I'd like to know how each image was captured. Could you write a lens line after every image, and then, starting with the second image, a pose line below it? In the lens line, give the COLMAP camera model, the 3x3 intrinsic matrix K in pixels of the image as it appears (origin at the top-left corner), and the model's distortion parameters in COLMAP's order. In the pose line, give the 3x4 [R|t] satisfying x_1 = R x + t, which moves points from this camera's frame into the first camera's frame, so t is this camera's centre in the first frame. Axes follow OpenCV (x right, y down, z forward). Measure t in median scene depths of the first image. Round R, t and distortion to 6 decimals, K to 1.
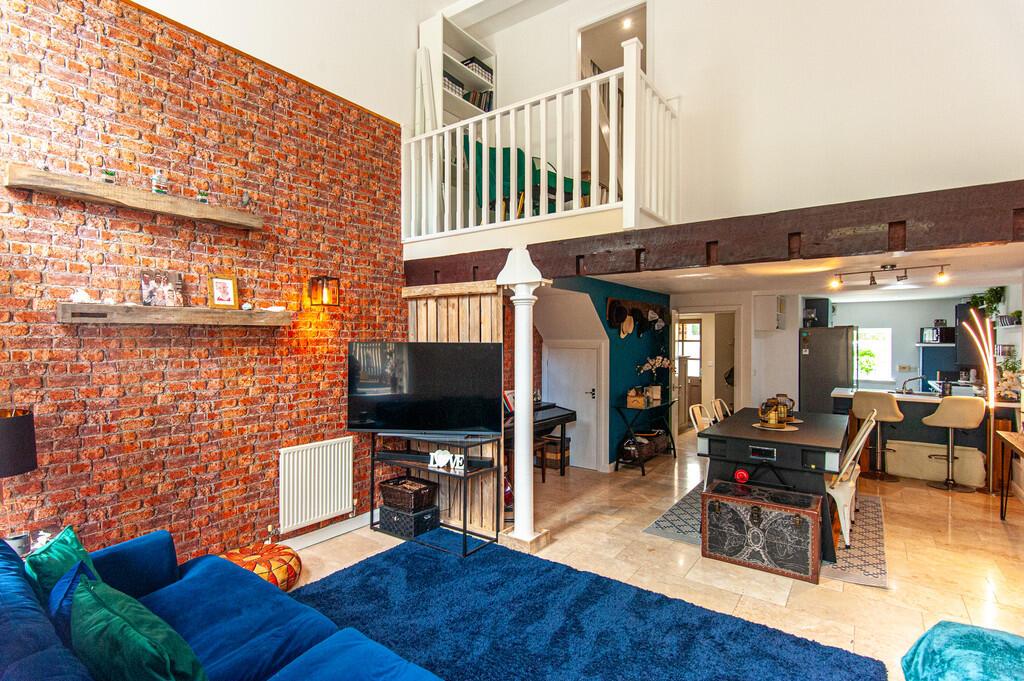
lens RADIAL K [[502.9, 0, 502.7], [0, 502.9, 336.1], [0, 0, 1]] dist [0.004406, 0.001509]
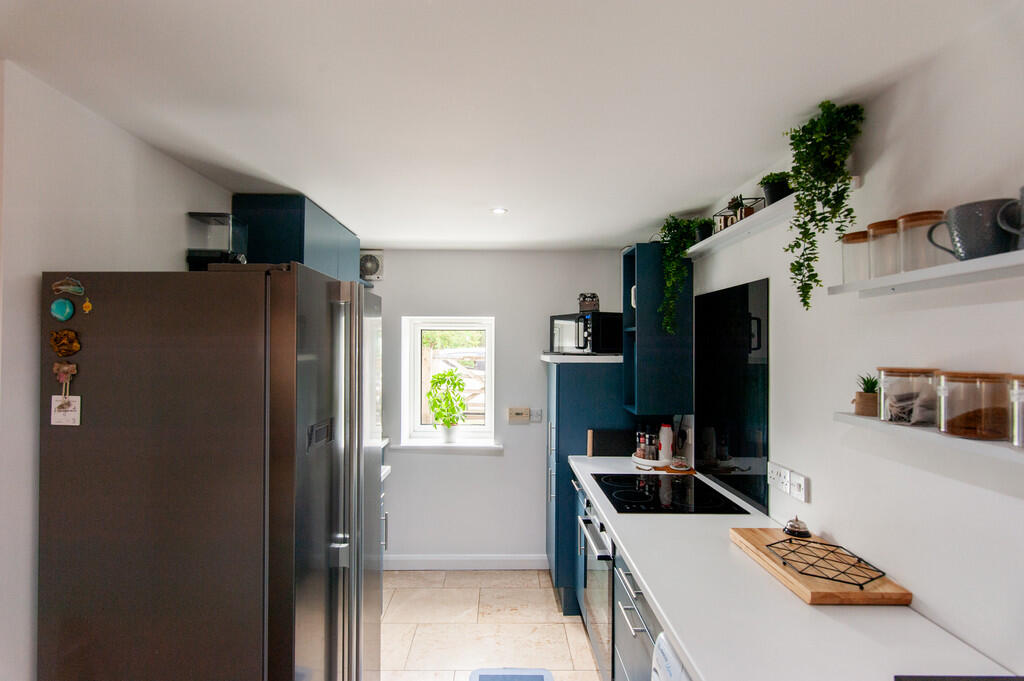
lens RADIAL K [[502.9, 0, 511.7], [0, 502.9, 342.7], [0, 0, 1]] dist [0.004406, 0.001509]
pose [[0.797754, 0.004325, 0.602968, 0.582494], [-0.000342, 0.999977, -0.006721, 0.008090], [-0.602983, 0.005156, 0.797737, 0.725002]]
